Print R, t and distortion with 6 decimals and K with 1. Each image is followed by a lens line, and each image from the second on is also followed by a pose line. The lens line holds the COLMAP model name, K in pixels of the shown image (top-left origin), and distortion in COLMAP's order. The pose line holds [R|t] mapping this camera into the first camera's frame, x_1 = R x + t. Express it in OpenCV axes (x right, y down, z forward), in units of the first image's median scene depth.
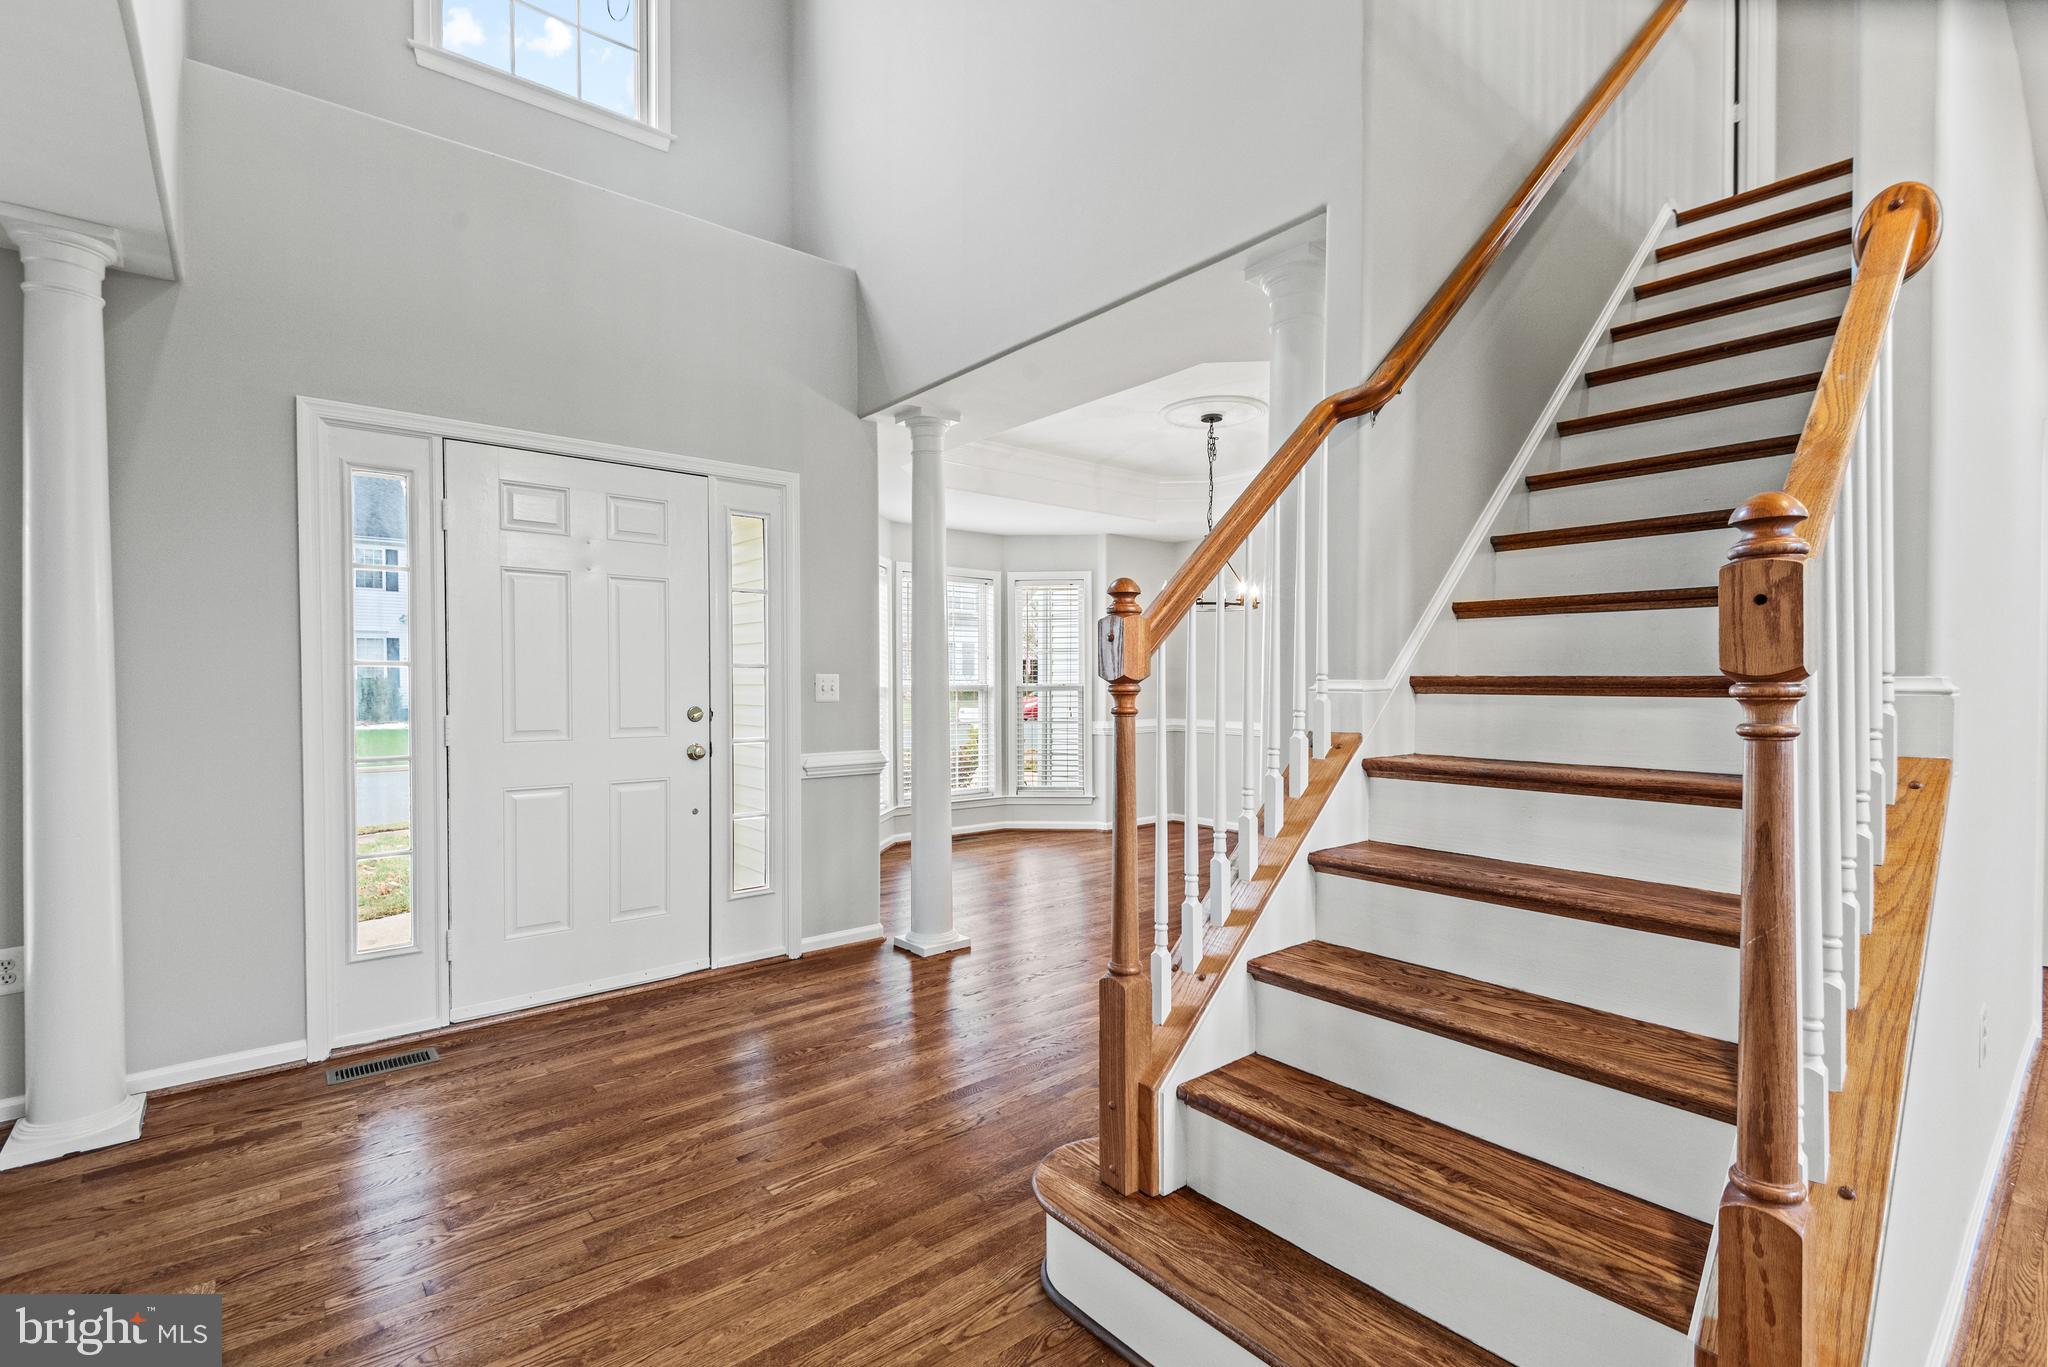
lens RADIAL K [[916.9, 0, 1009.1], [0, 916.9, 685.2], [0, 0, 1]] dist [0.018927, -0.010840]
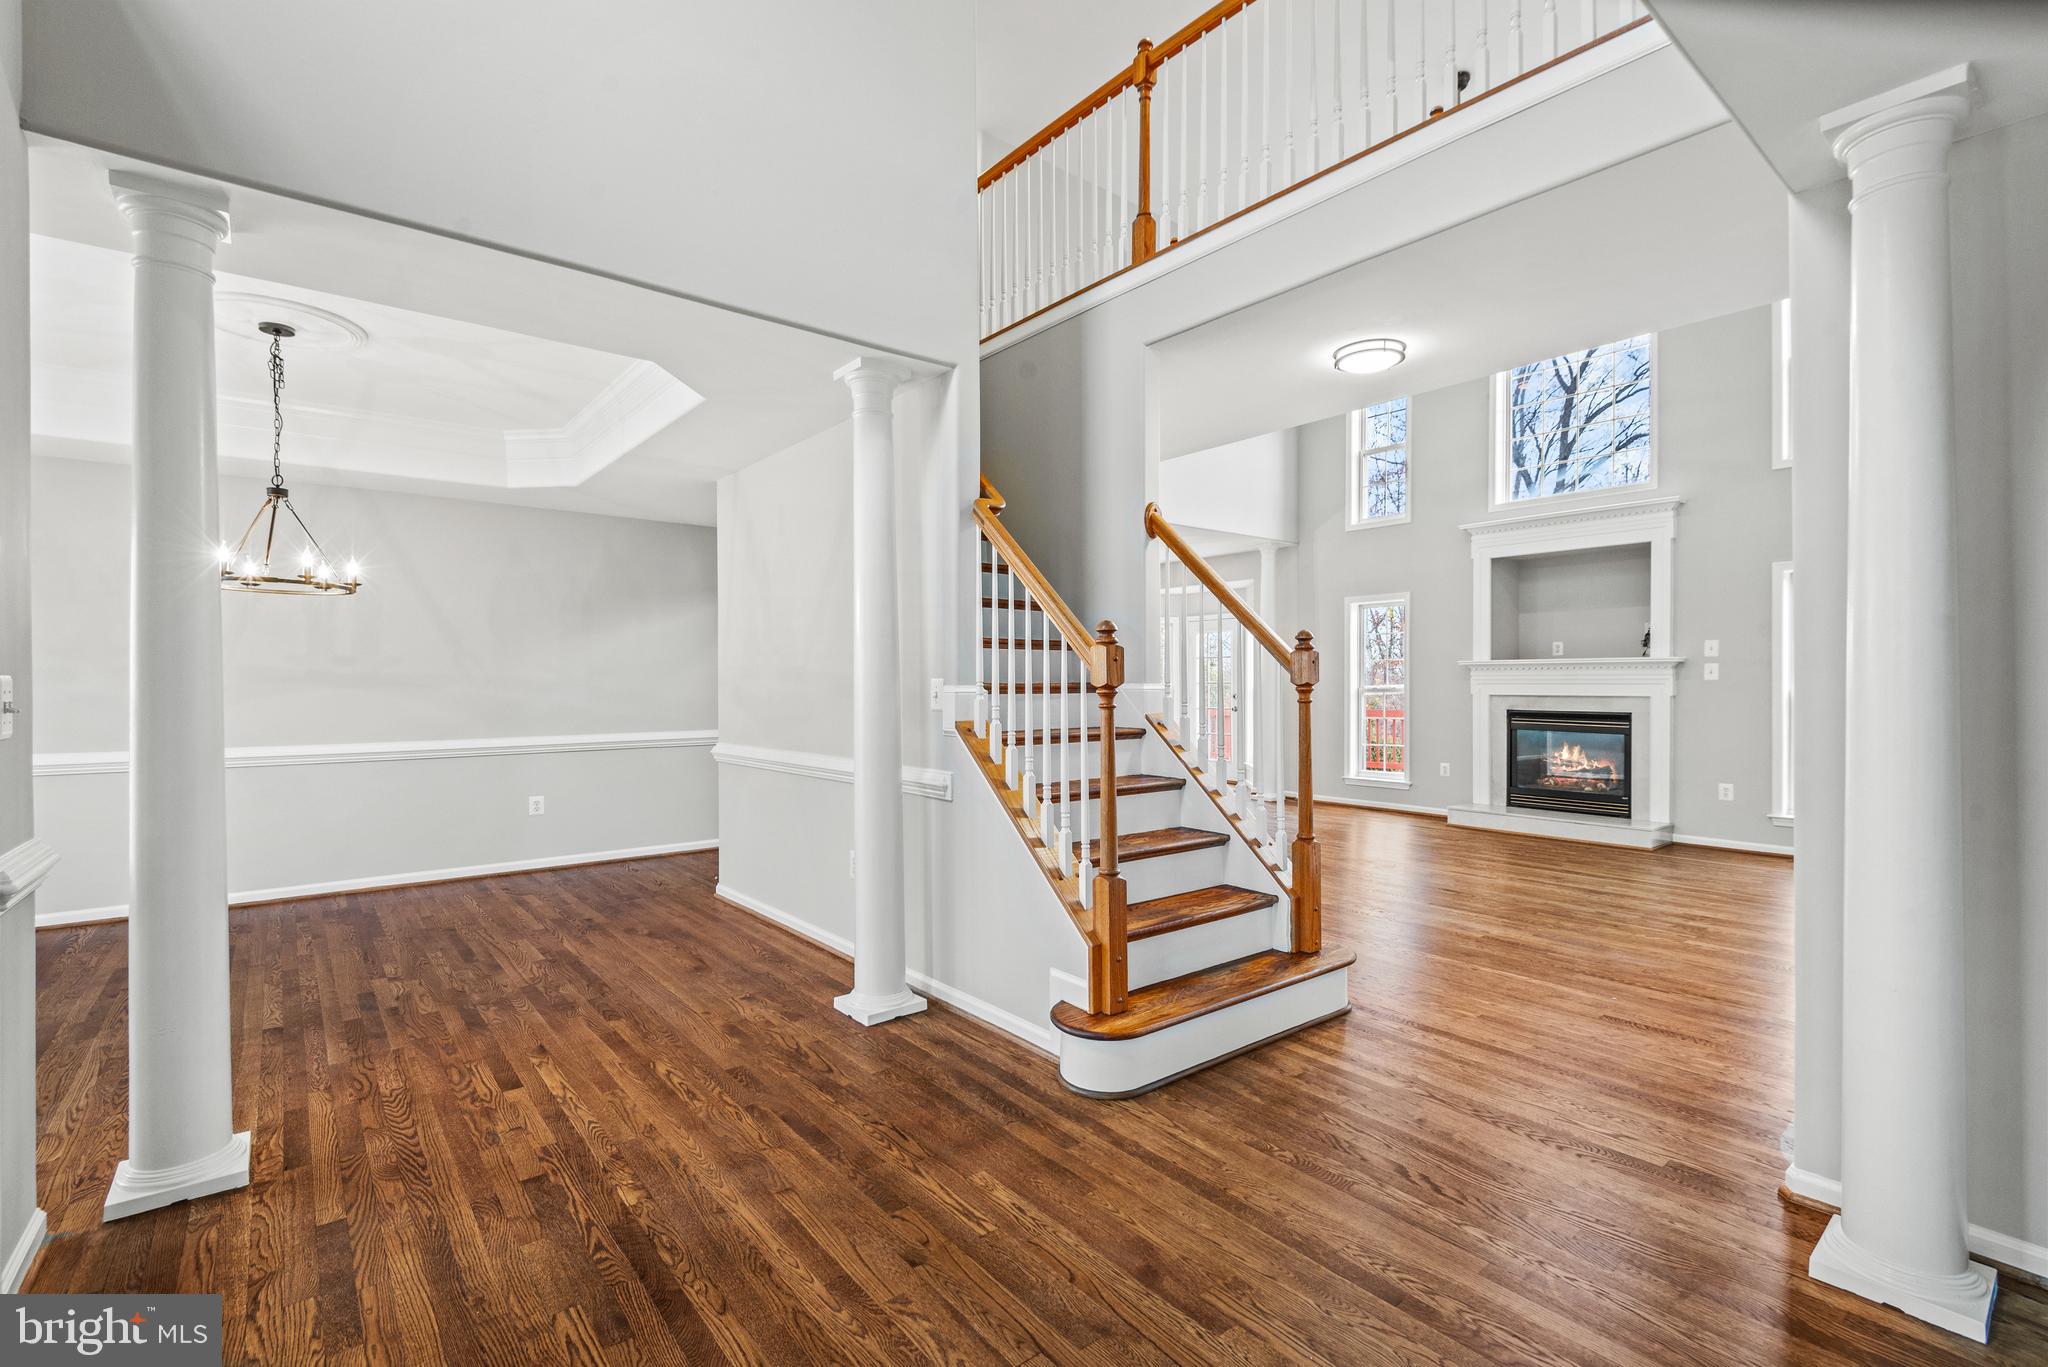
lens RADIAL K [[916.9, 0, 1019.8], [0, 916.9, 685.7], [0, 0, 1]] dist [0.018927, -0.010840]
pose [[0.014142, -0.002093, 0.999898, -1.307087], [0.009806, 0.999950, 0.001954, -0.009644], [-0.999852, 0.009777, 0.014162, 1.038099]]
